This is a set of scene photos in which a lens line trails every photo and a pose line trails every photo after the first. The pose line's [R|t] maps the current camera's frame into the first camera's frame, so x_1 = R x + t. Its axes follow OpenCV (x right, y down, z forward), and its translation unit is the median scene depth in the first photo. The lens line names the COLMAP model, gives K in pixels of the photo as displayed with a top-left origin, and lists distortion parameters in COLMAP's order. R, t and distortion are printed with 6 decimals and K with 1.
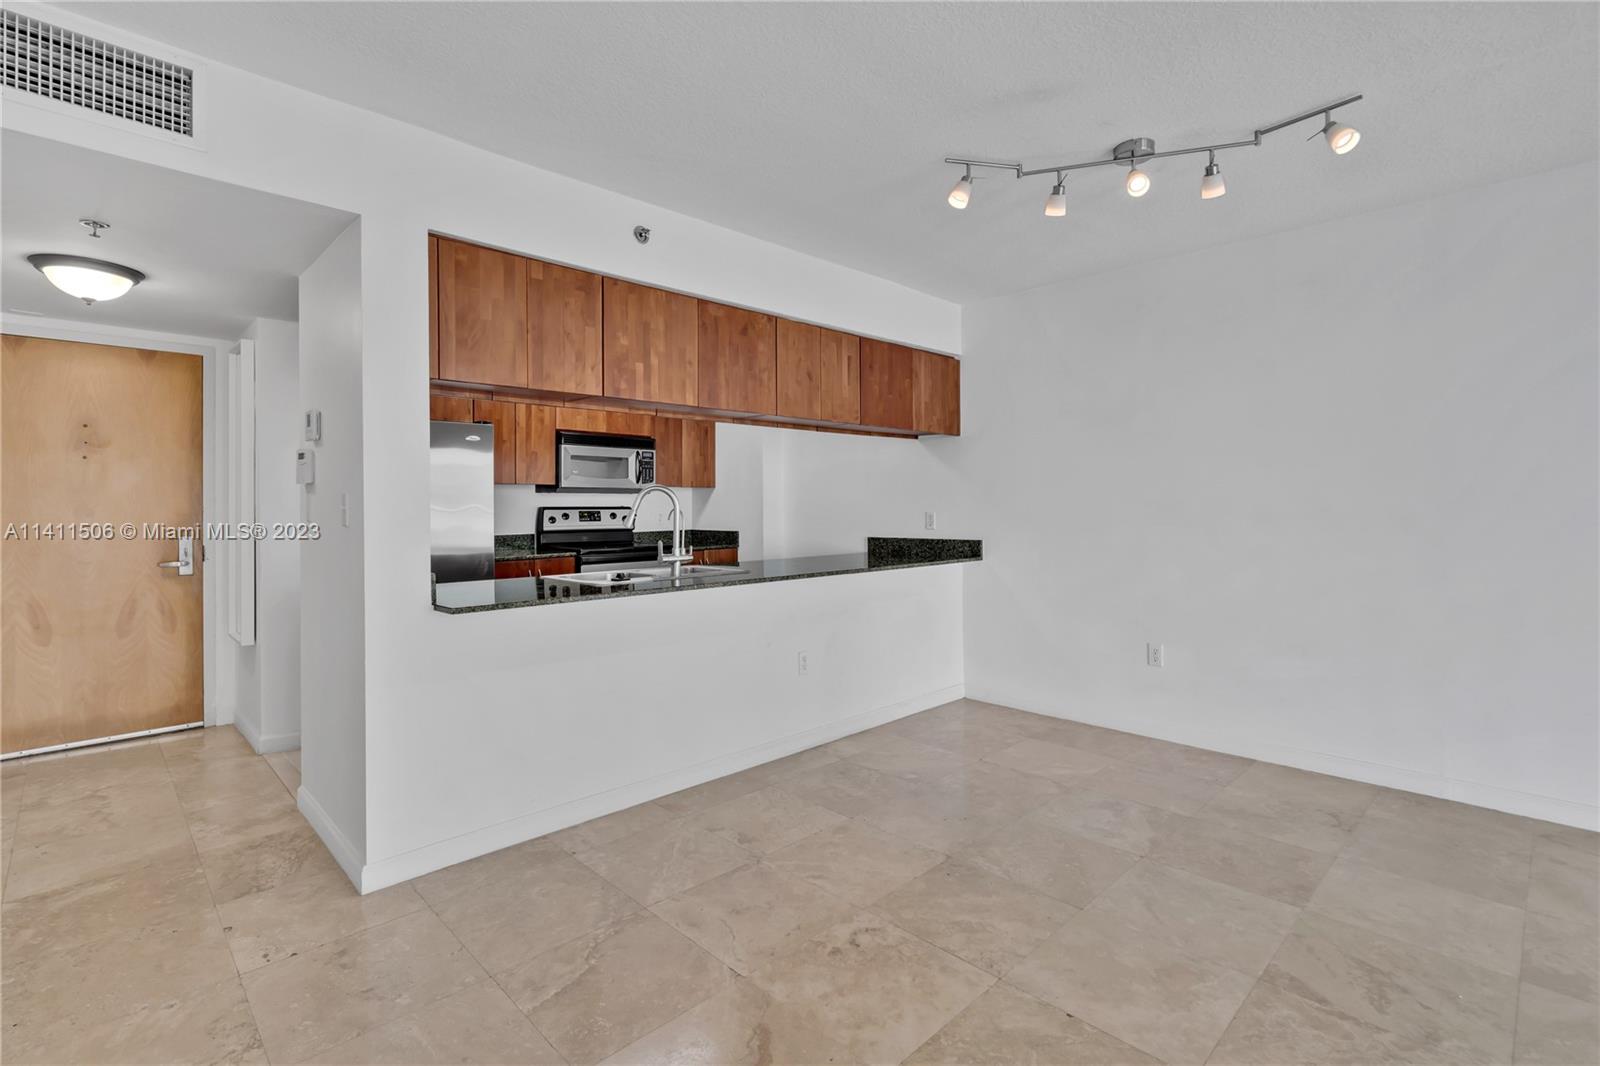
lens RADIAL K [[743.2, 0, 798.6], [0, 743.2, 505.4], [0, 0, 1]] dist [-0.000513, 0.000554]
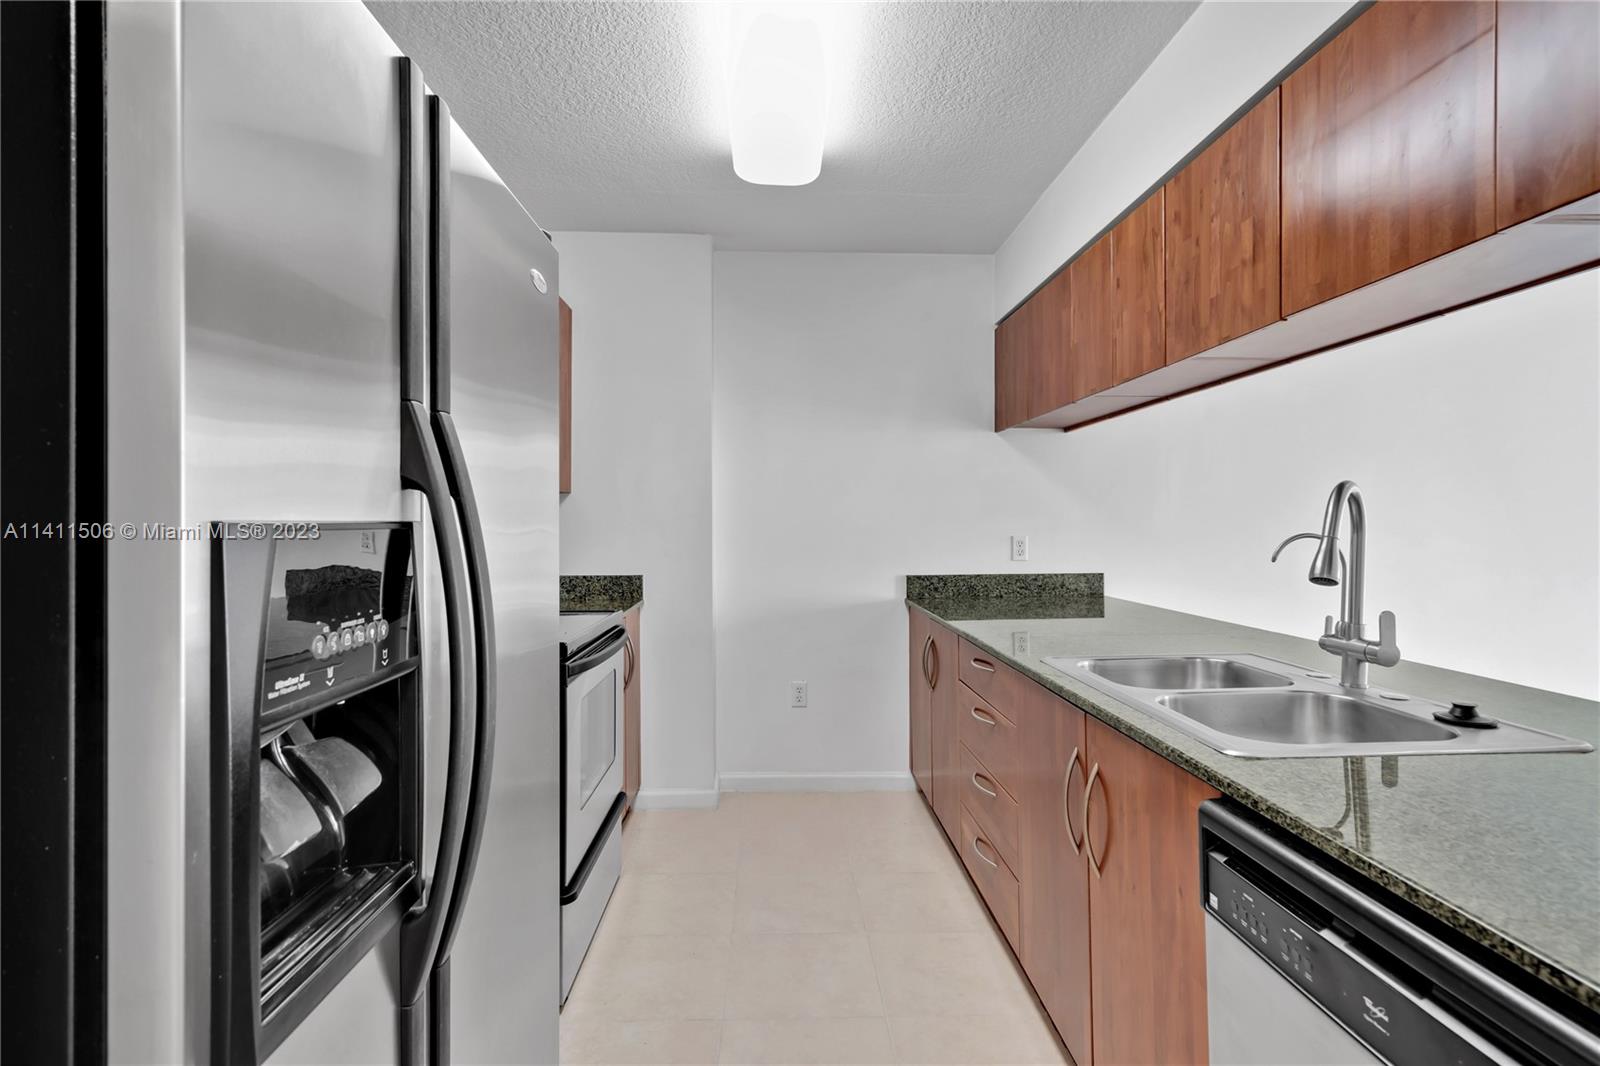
lens RADIAL K [[763.6, 0, 800.2], [0, 763.6, 517.3], [0, 0, 1]] dist [0.019683, -0.014005]
pose [[0.681008, 0.008589, 0.732226, -0.701484], [0.001264, 0.999916, -0.012904, -0.000207], [-0.732275, 0.009714, 0.680940, 0.921186]]
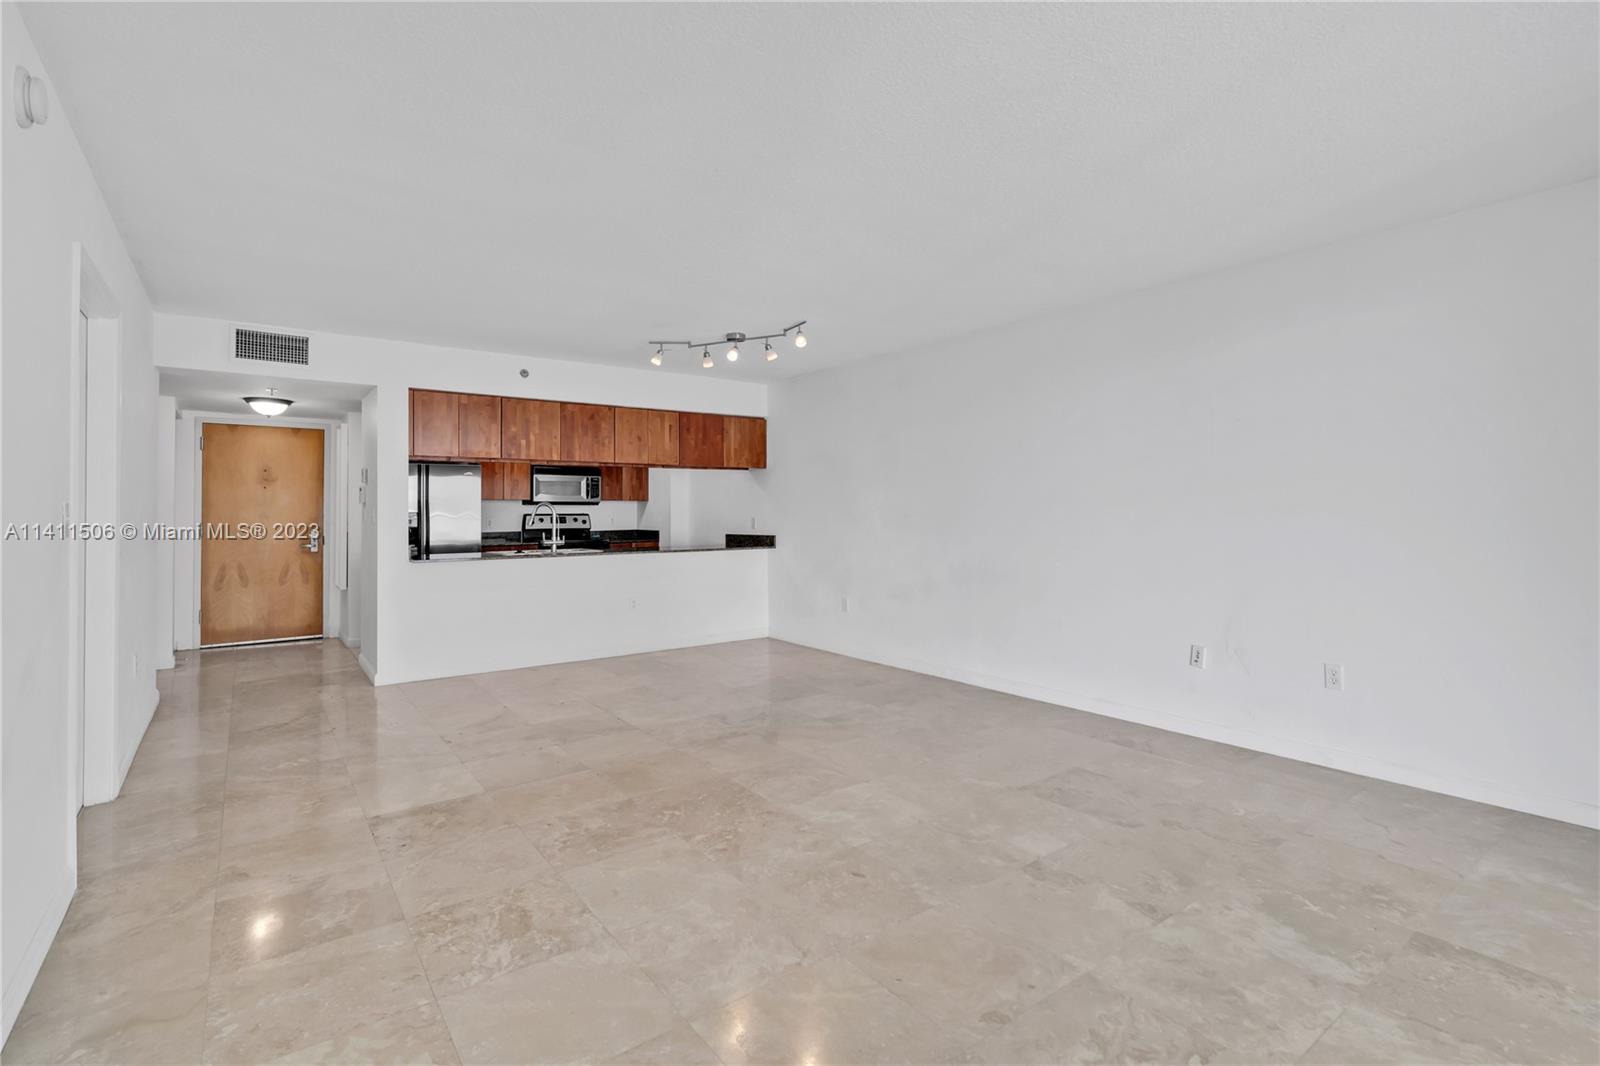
lens RADIAL K [[741.3, 0, 796.8], [0, 741.3, 502.0], [0, 0, 1]] dist [-0.002735, 0.001091]
pose [[0.990945, -0.001904, -0.134256, 0.667790], [0.000163, 0.999916, -0.012977, -0.004629], [0.134269, 0.012837, 0.990862, -0.721697]]
